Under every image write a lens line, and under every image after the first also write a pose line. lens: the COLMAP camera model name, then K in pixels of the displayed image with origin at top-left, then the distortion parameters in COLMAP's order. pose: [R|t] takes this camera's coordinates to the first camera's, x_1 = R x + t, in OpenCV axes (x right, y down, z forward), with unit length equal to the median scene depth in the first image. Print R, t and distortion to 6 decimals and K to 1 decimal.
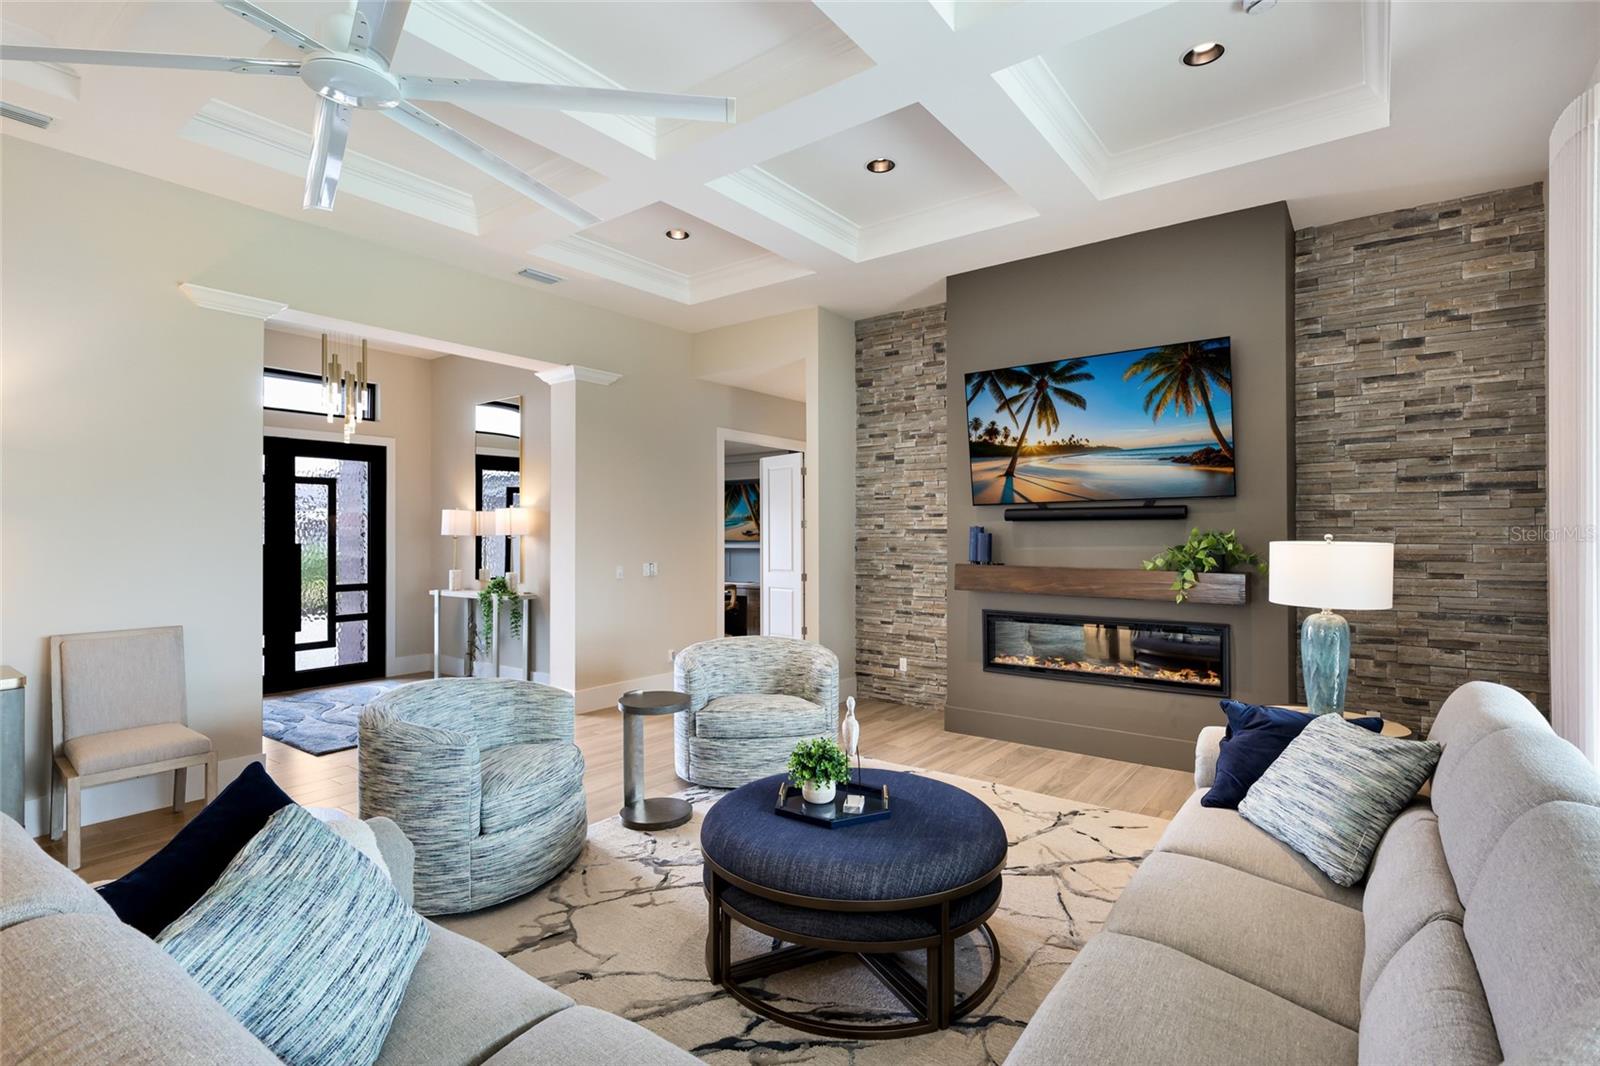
lens RADIAL K [[762.0, 0, 806.2], [0, 762.0, 531.5], [0, 0, 1]] dist [0.001723, 0.000518]
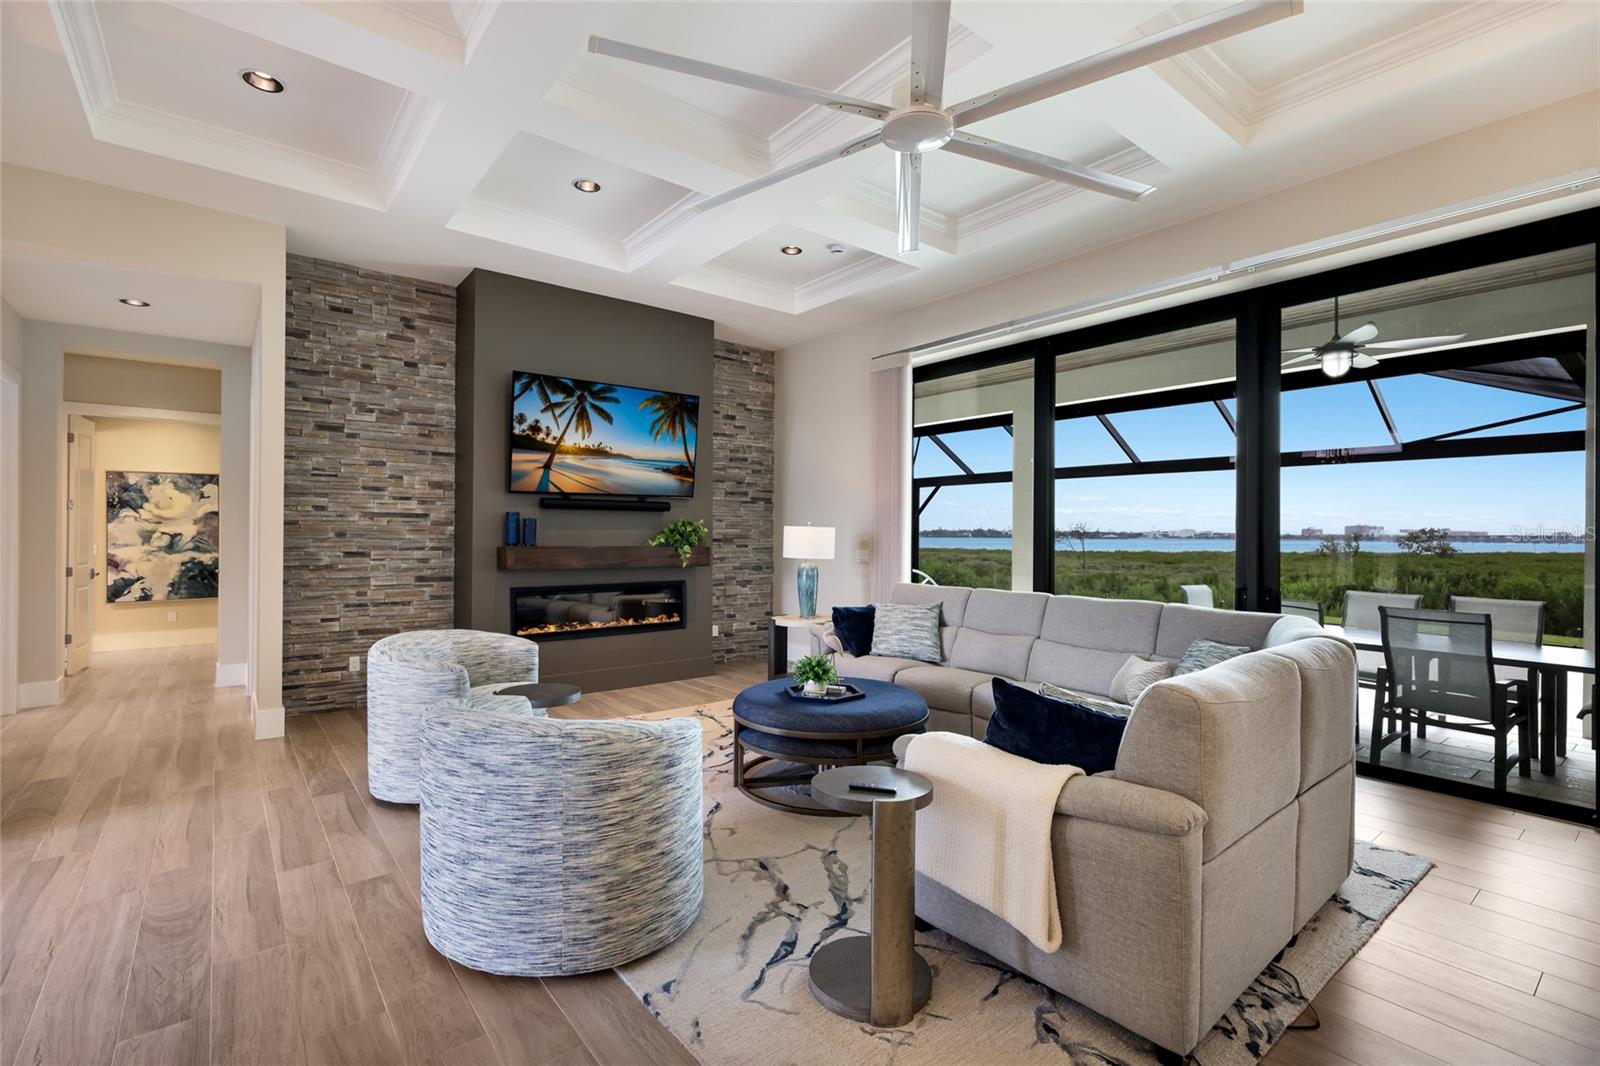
lens RADIAL K [[726.1, 0, 800.2], [0, 726.1, 527.3], [0, 0, 1]] dist [0.009893, 0.000103]
pose [[0.249029, 0.009918, 0.968445, -0.703182], [-0.010802, 0.999914, -0.007462, 0.019540], [-0.968436, -0.008603, 0.249115, 0.351611]]
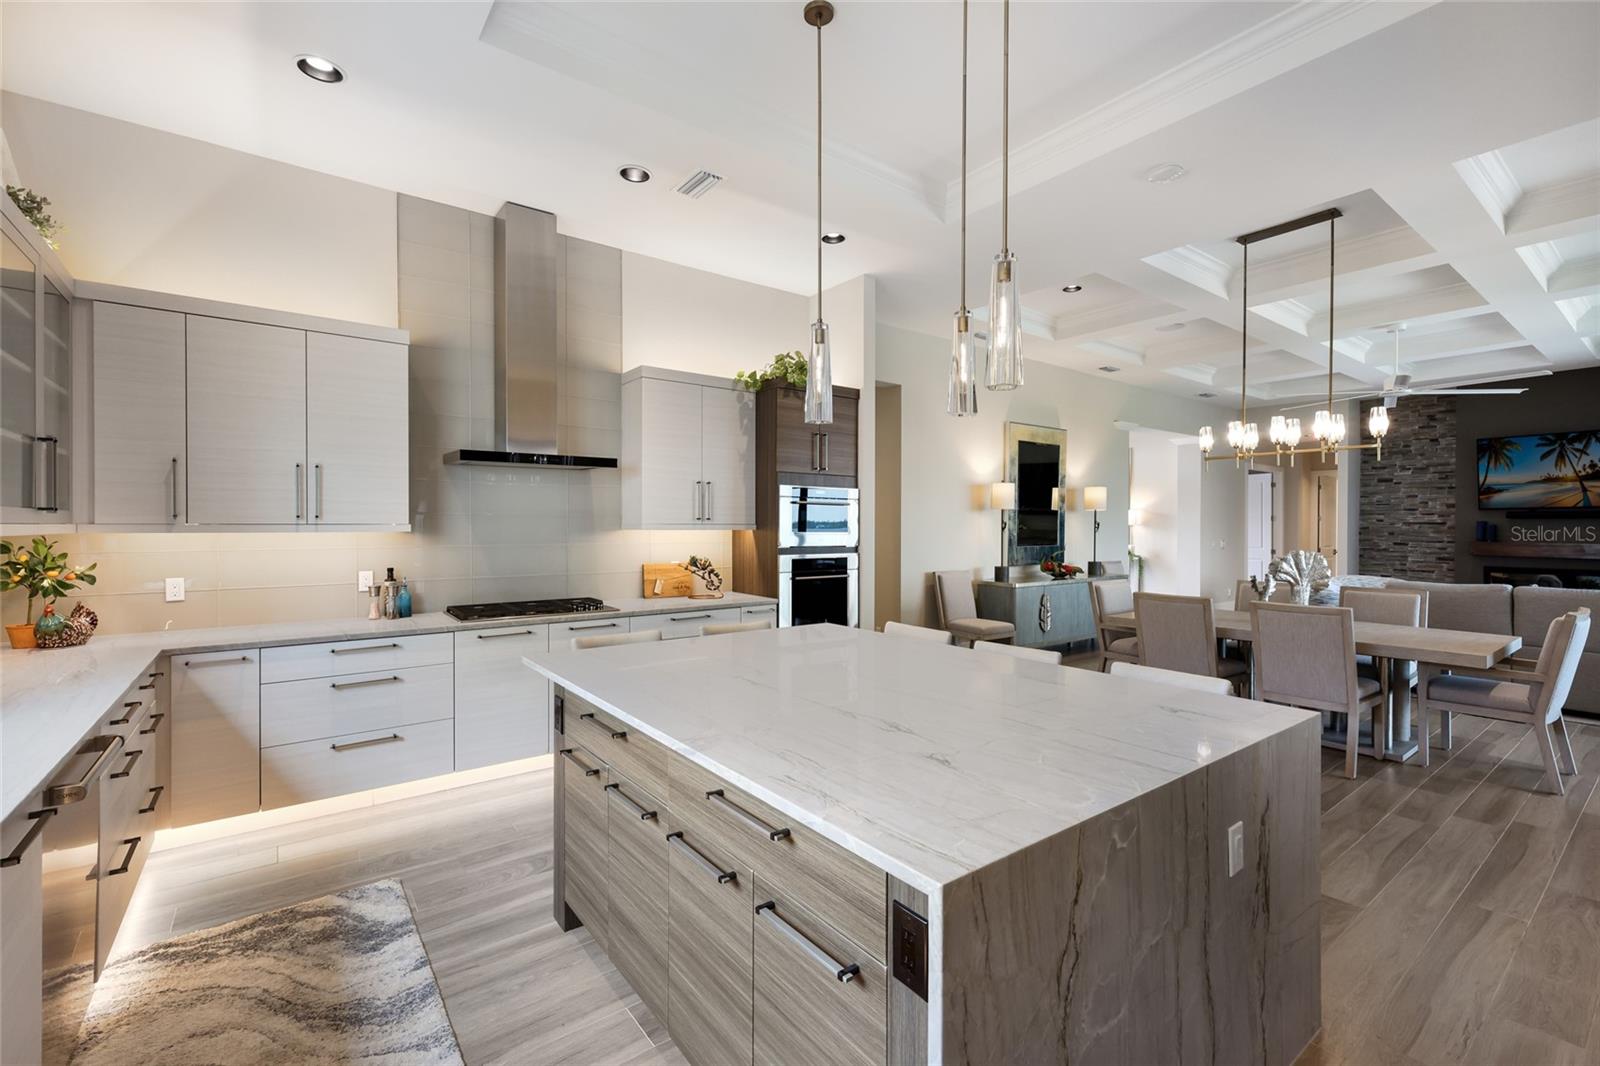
lens RADIAL K [[693.1, 0, 800.8], [0, 693.1, 528.7], [0, 0, 1]] dist [0.007745, 0.000040]
pose [[0.961918, 0.005755, -0.273278, -0.929300], [-0.002336, 0.999915, 0.012837, -0.006348], [0.273328, -0.011710, 0.961849, -1.112523]]
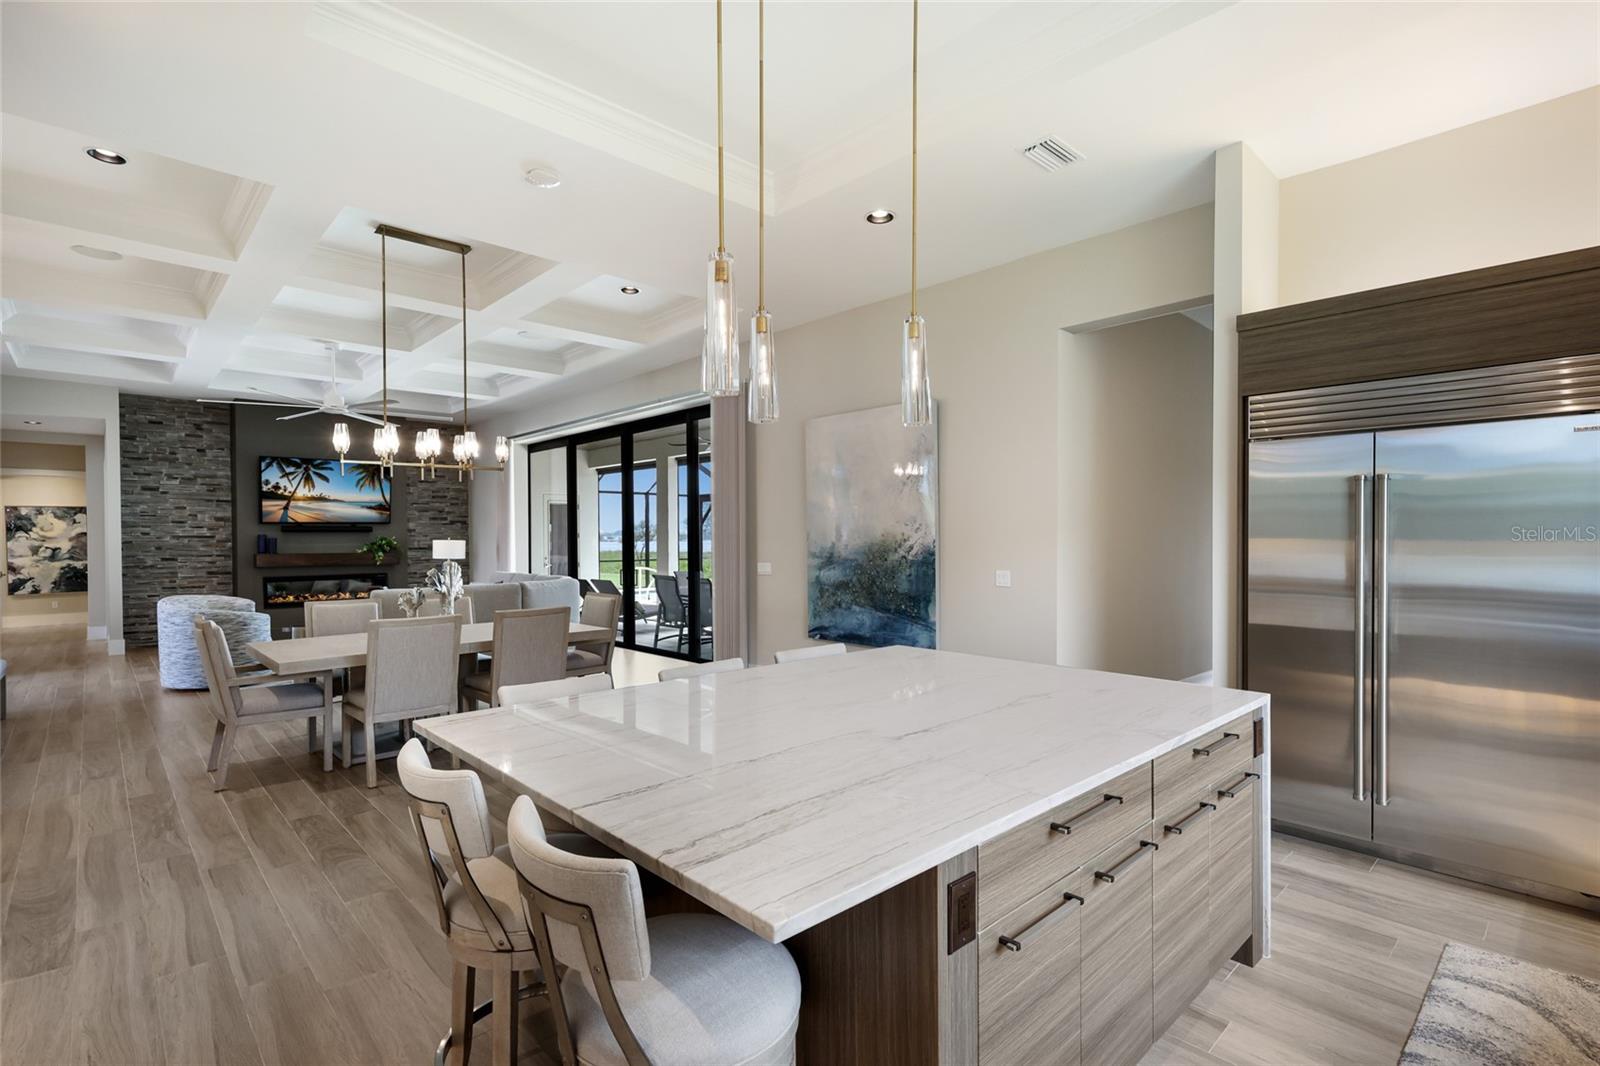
lens RADIAL K [[750.1, 0, 795.8], [0, 750.1, 543.2], [0, 0, 1]] dist [0.021266, -0.008056]
pose [[0.176139, -0.010772, 0.984306, -1.478165], [0.000453, 0.999941, 0.010862, -0.004730], [-0.984365, -0.001468, 0.176134, -0.696823]]
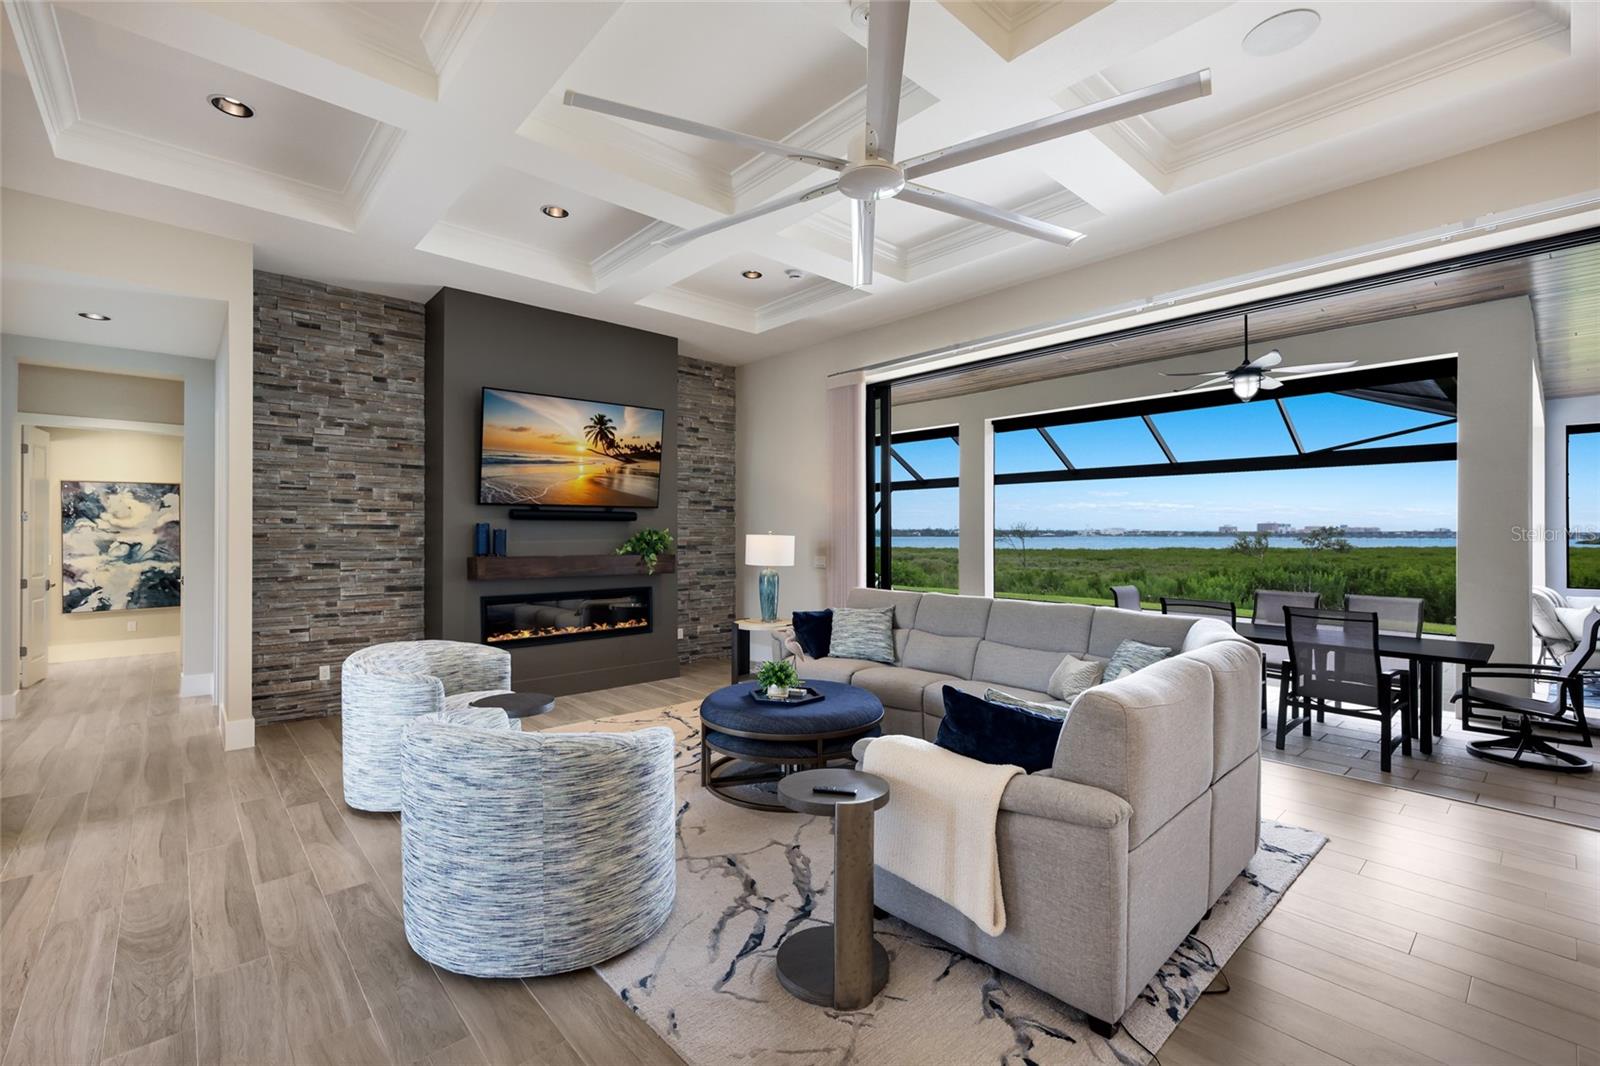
lens RADIAL K [[693.1, 0, 800.8], [0, 693.1, 528.7], [0, 0, 1]] dist [0.007745, 0.000040]
pose [[0.189985, 0.007203, 0.981761, -0.716291], [-0.005689, 0.999964, -0.006236, 0.005612], [-0.981770, -0.004401, 0.190019, 0.353205]]
